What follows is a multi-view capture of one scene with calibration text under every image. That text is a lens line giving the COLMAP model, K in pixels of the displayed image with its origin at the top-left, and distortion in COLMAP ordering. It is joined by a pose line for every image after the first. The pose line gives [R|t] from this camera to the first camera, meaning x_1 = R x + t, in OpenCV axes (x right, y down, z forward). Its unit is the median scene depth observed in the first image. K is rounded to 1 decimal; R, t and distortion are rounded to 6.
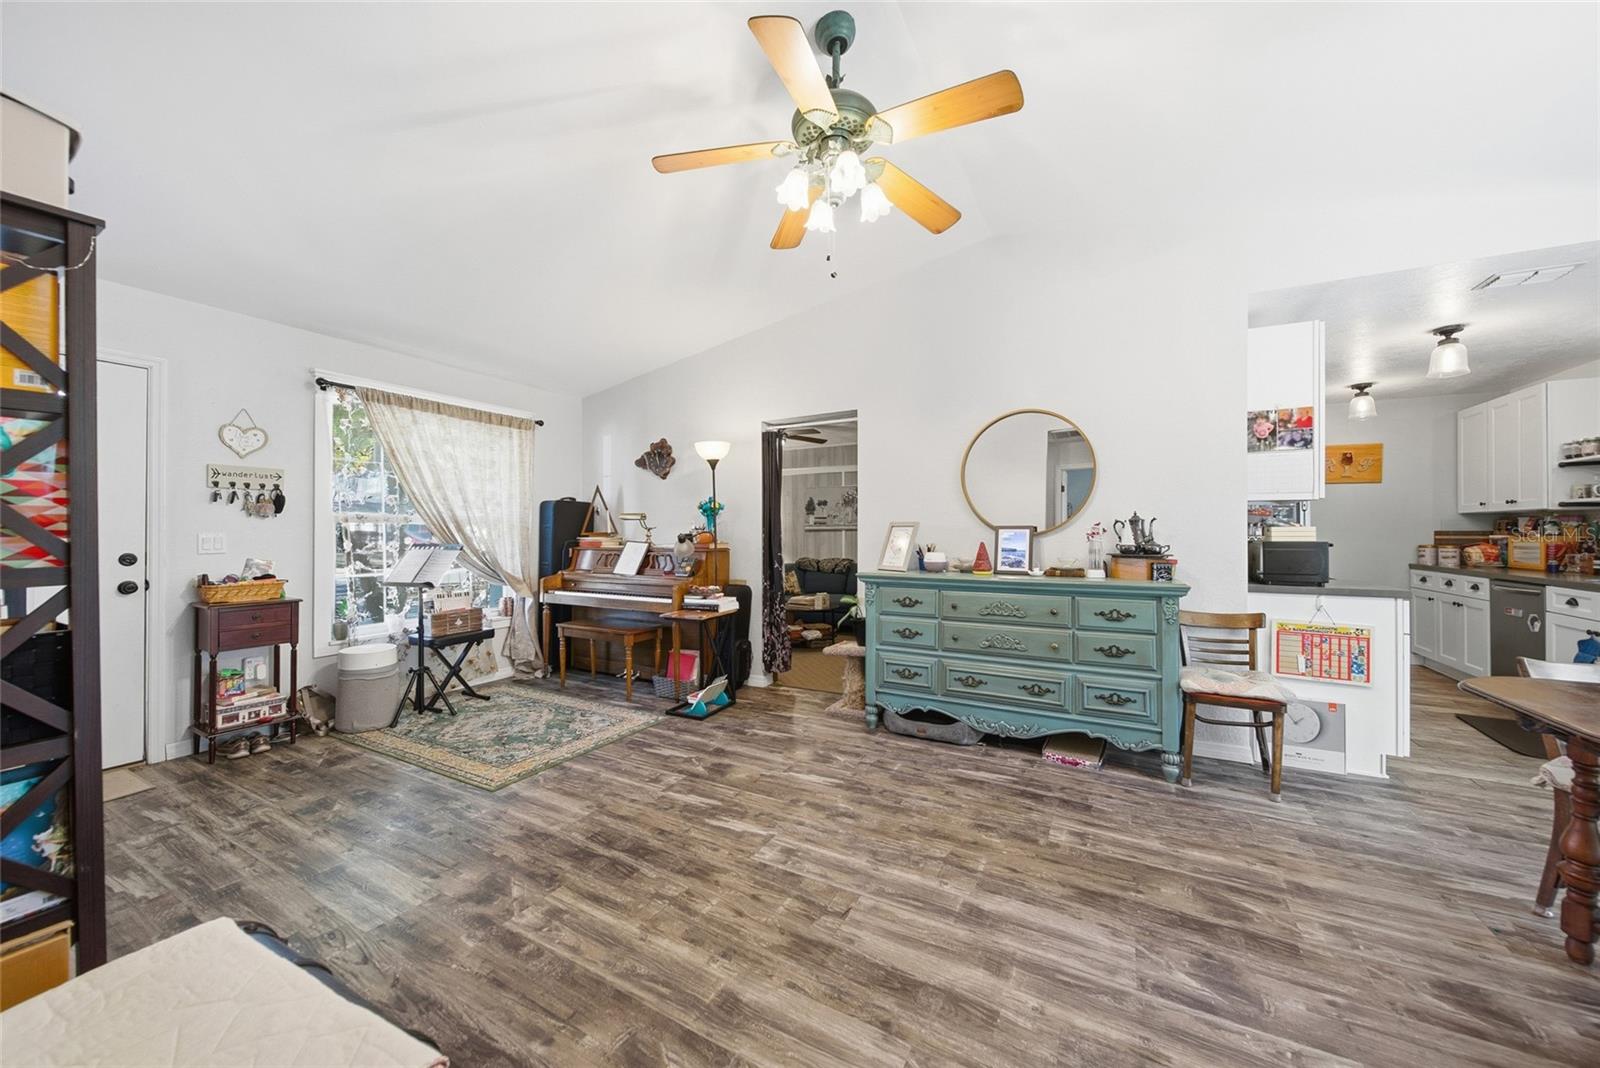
lens RADIAL K [[573.0, 0, 789.4], [0, 573.0, 525.2], [0, 0, 1]] dist [-0.002657, -0.000322]
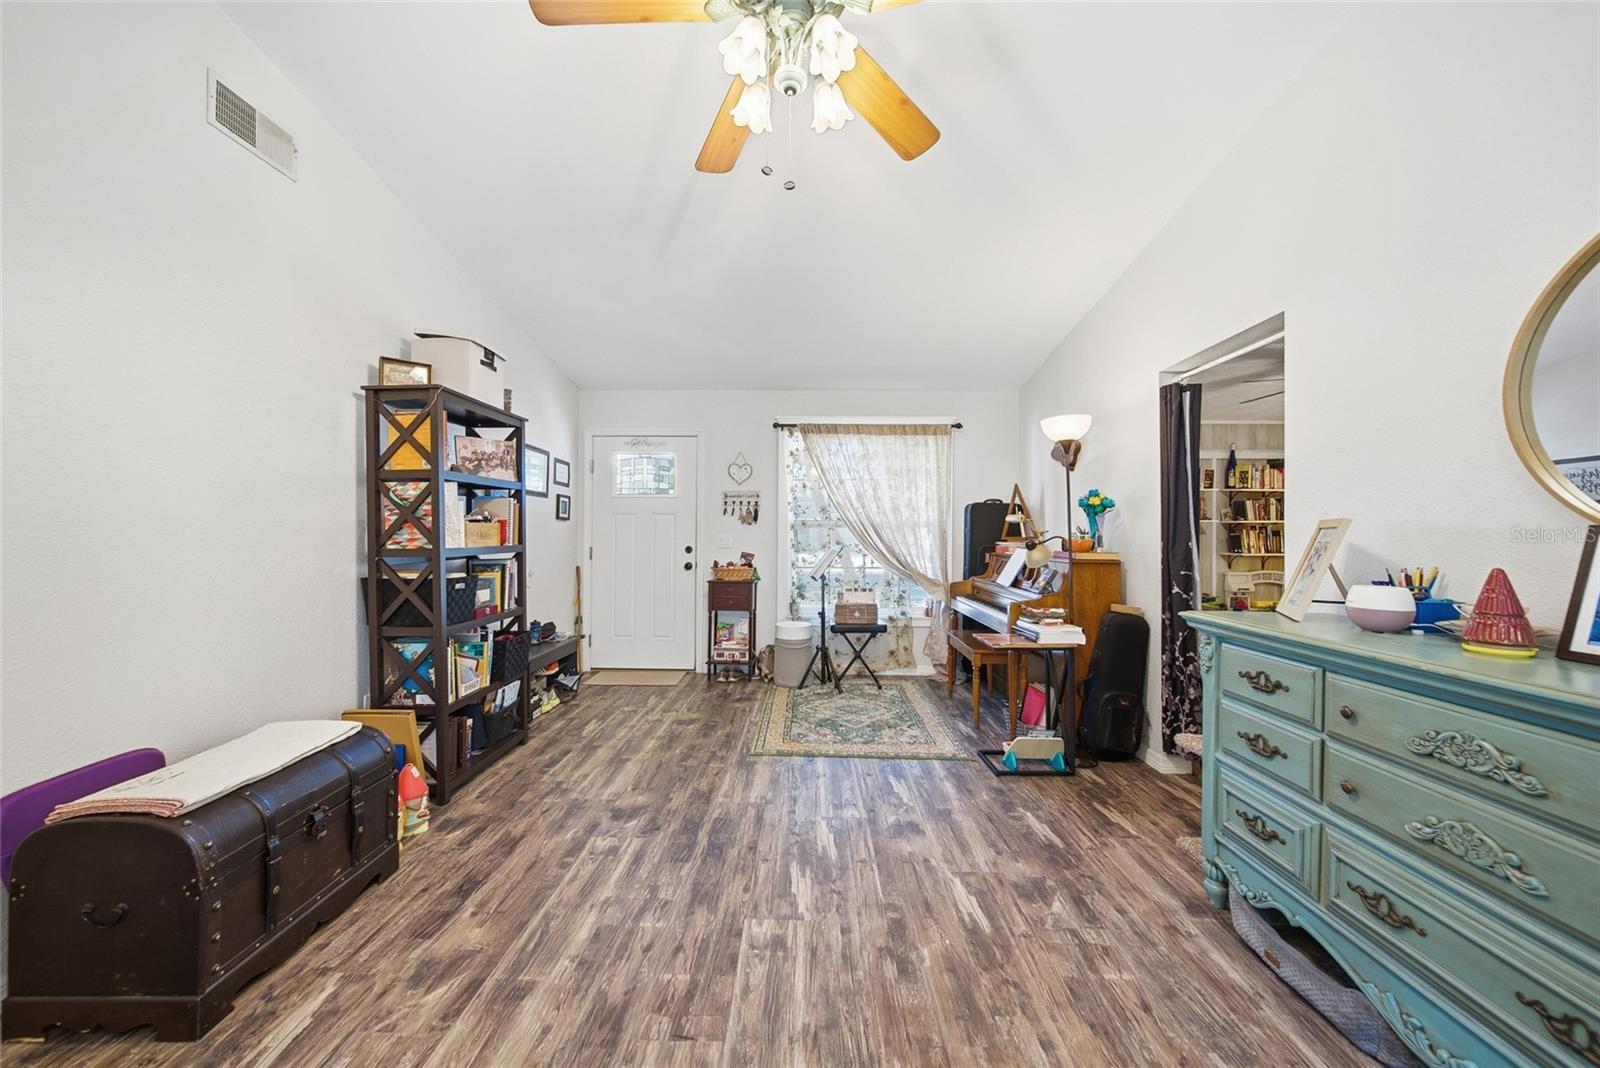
lens RADIAL K [[573.0, 0, 784.2], [0, 573.0, 523.2], [0, 0, 1]] dist [-0.002657, -0.000322]
pose [[0.468127, -0.012566, -0.883572, 0.445331], [0.003024, 0.999916, -0.012619, 0.002795], [0.883656, 0.003236, 0.468126, 0.403934]]
